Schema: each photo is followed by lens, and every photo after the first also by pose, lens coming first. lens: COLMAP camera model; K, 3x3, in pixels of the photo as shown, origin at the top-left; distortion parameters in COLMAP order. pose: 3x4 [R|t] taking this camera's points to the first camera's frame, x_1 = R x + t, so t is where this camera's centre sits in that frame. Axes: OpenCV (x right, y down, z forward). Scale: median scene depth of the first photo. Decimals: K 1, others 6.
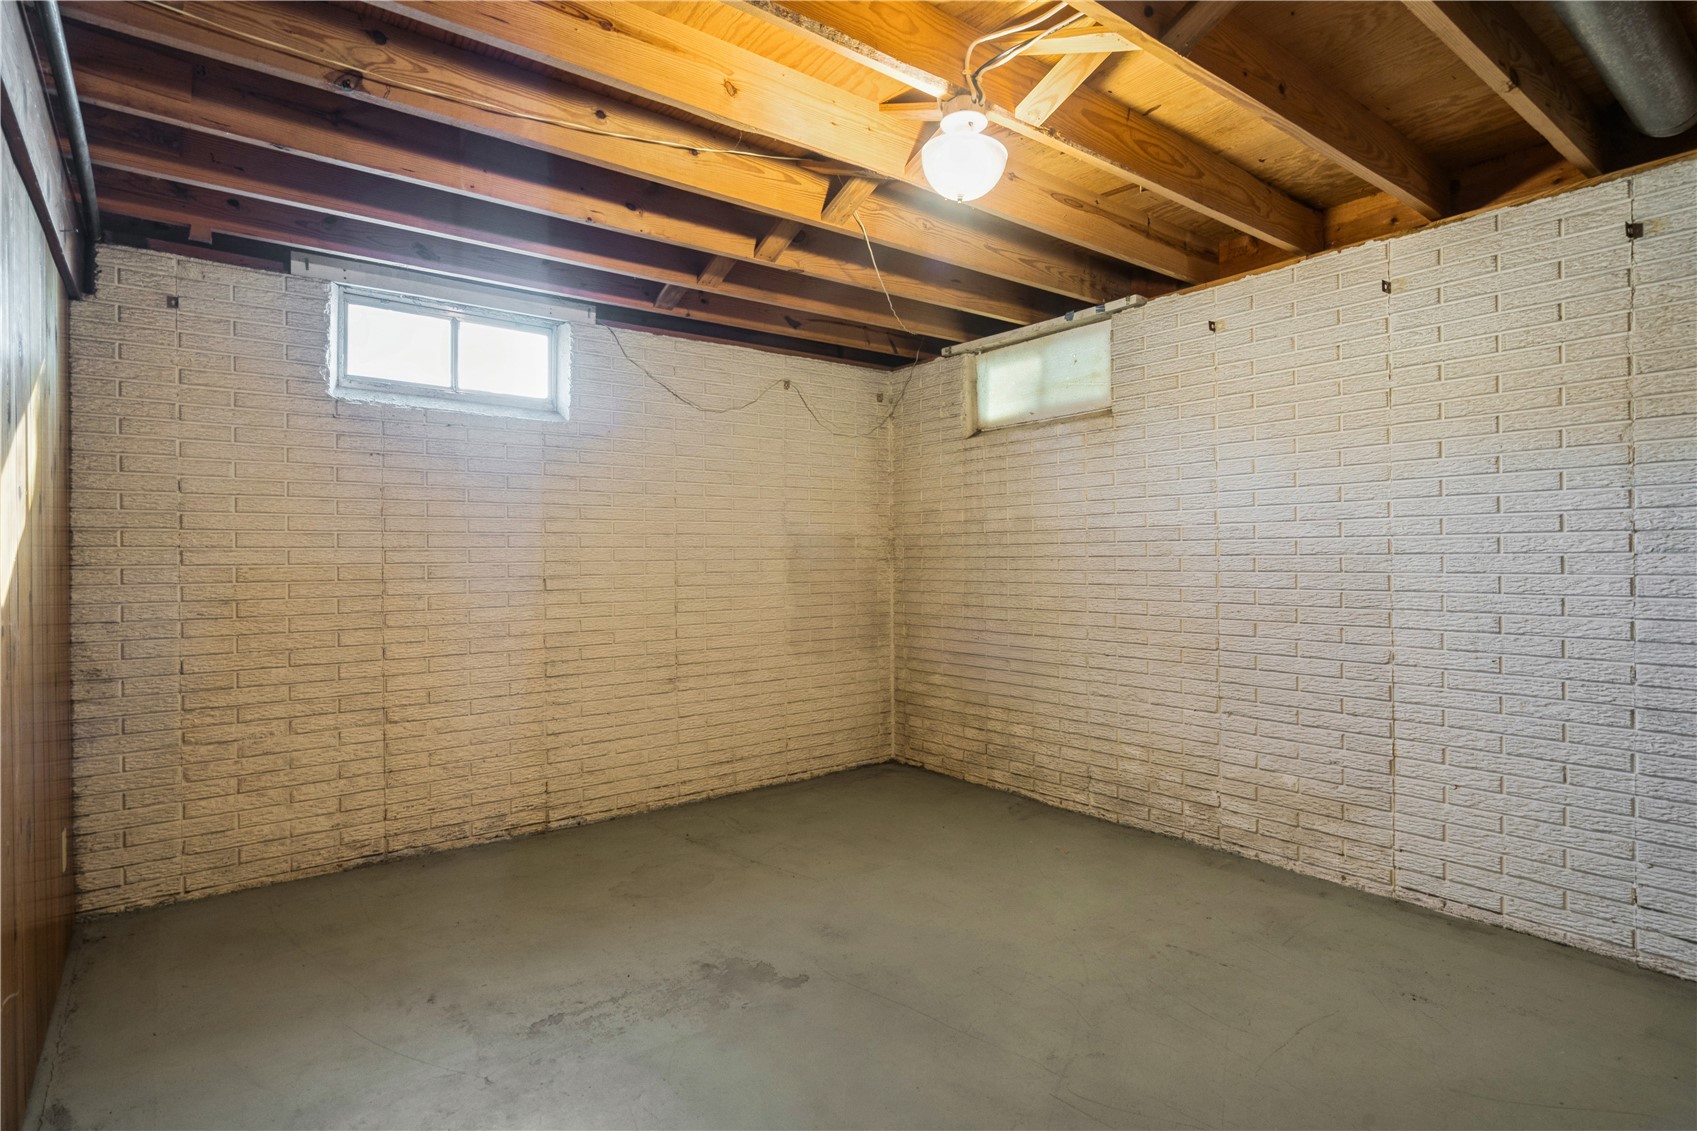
lens RADIAL K [[870.0, 0, 847.4], [0, 870.0, 569.9], [0, 0, 1]] dist [0.002399, 0.002172]
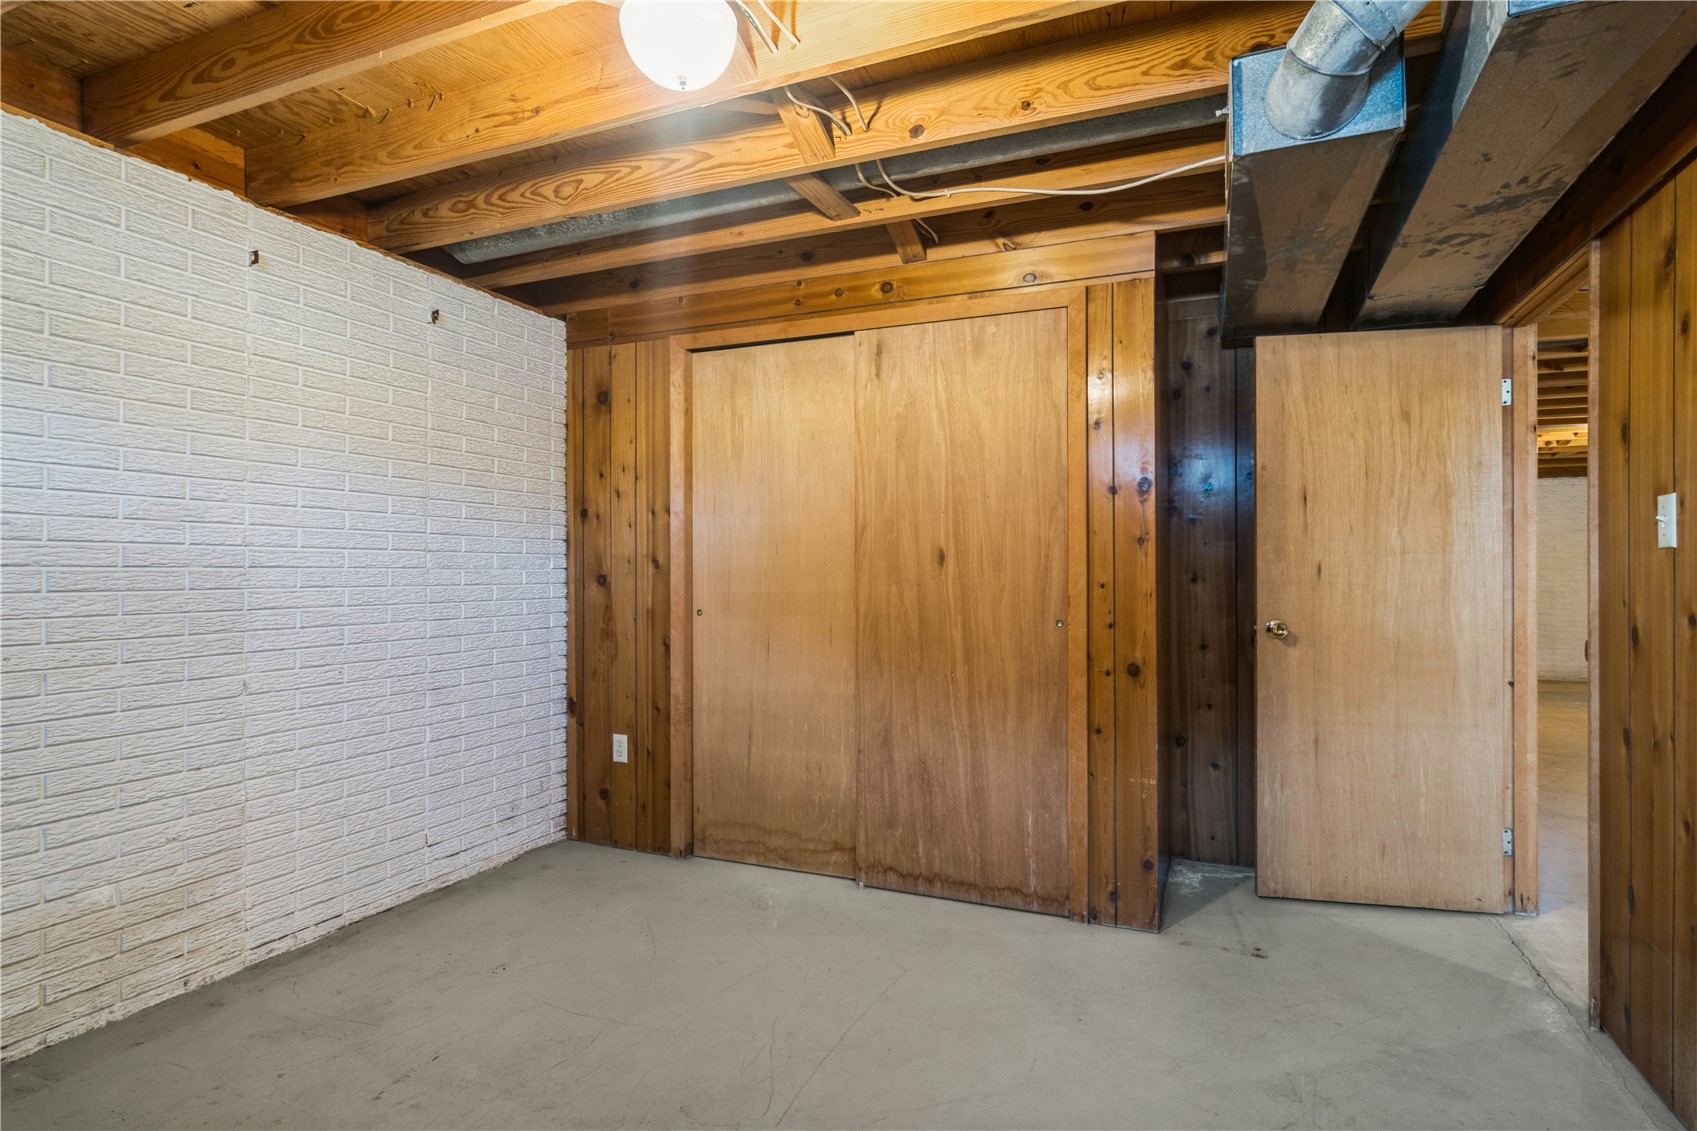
lens RADIAL K [[870.0, 0, 847.4], [0, 870.0, 569.9], [0, 0, 1]] dist [0.002399, 0.002172]
pose [[-0.481741, 0.004922, 0.876300, -0.411642], [0.009932, 0.999951, -0.000157, -0.009290], [-0.876257, 0.008628, -0.481766, 0.882101]]
